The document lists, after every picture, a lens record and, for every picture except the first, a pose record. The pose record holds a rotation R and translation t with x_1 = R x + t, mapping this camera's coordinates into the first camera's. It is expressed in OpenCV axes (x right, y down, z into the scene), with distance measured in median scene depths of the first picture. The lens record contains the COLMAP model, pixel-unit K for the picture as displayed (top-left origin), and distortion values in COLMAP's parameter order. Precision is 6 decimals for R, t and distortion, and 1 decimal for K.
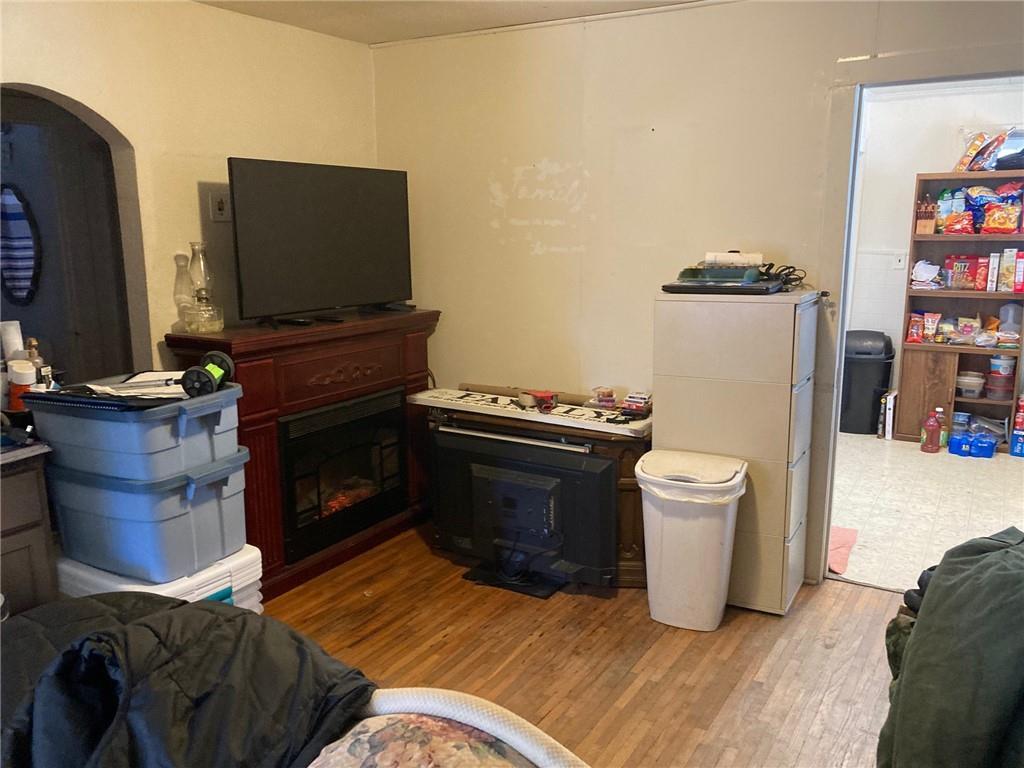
lens RADIAL K [[850.2, 0, 506.4], [0, 850.2, 397.7], [0, 0, 1]] dist [0.036889, -0.027430]
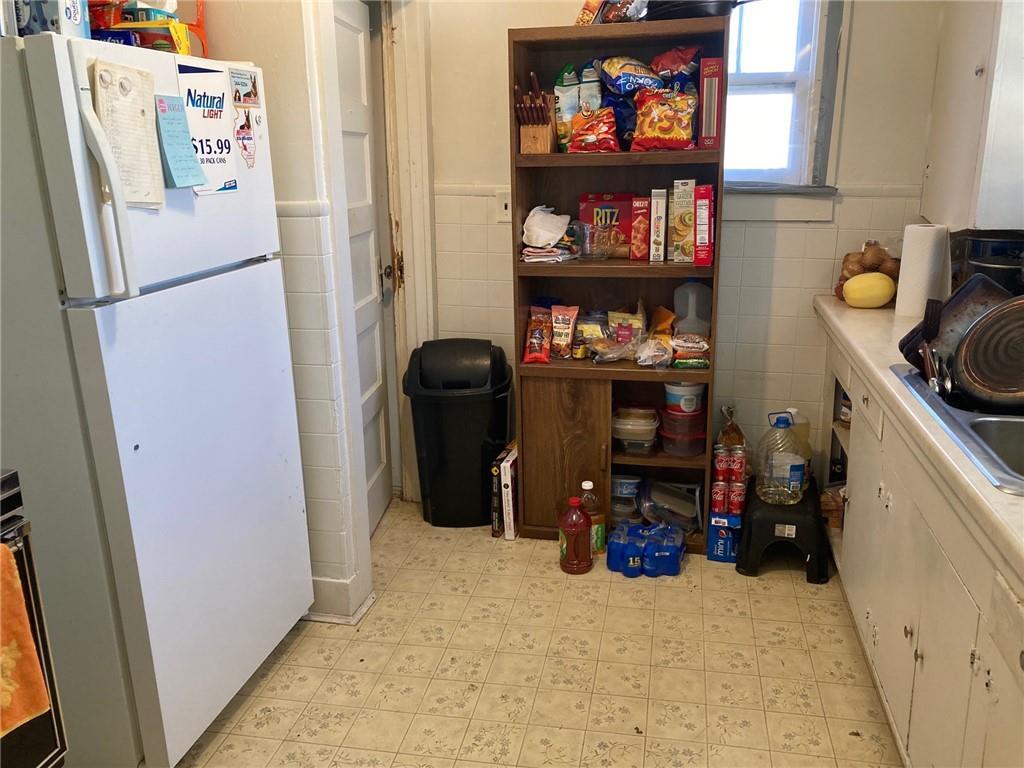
lens RADIAL K [[850.2, 0, 514.5], [0, 850.2, 388.9], [0, 0, 1]] dist [0.036889, -0.027430]
pose [[0.944483, -0.095229, 0.314458, 0.303329], [0.077207, 0.994603, 0.069306, -0.087686], [-0.319361, -0.041180, 0.946738, 0.517257]]
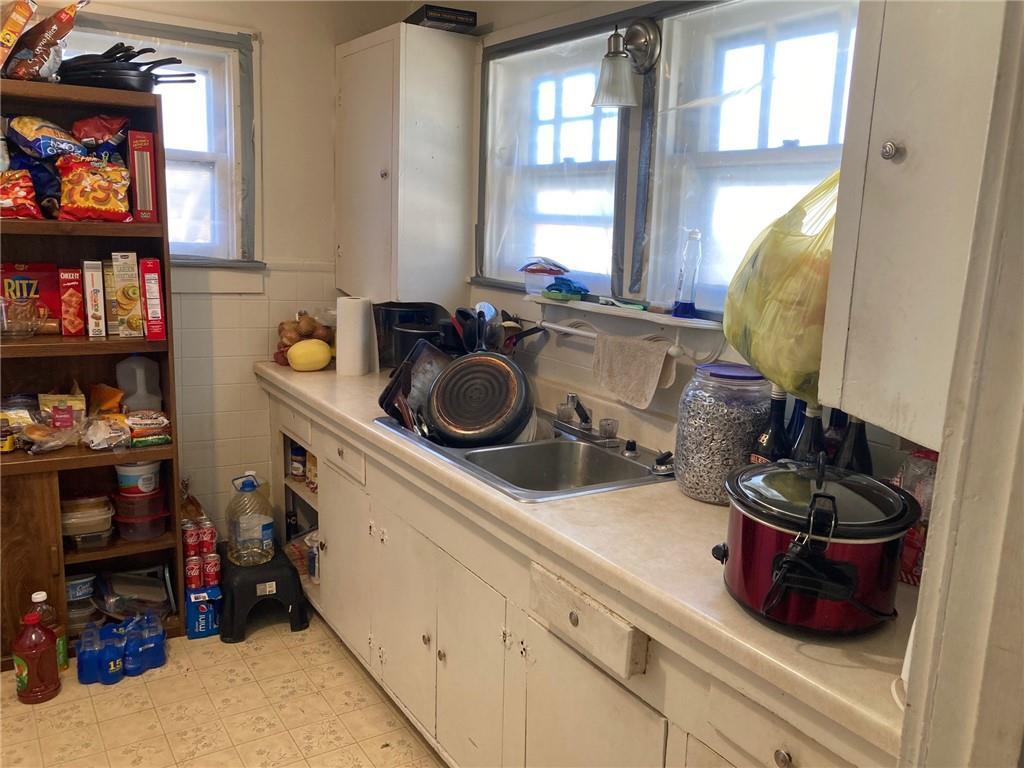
lens RADIAL K [[850.2, 0, 535.1], [0, 850.2, 391.8], [0, 0, 1]] dist [0.036889, -0.027430]
pose [[0.442854, -0.147794, 0.884329, 0.231285], [0.141847, 0.985448, 0.093659, -0.102021], [-0.885302, 0.083963, 0.457374, 0.544719]]
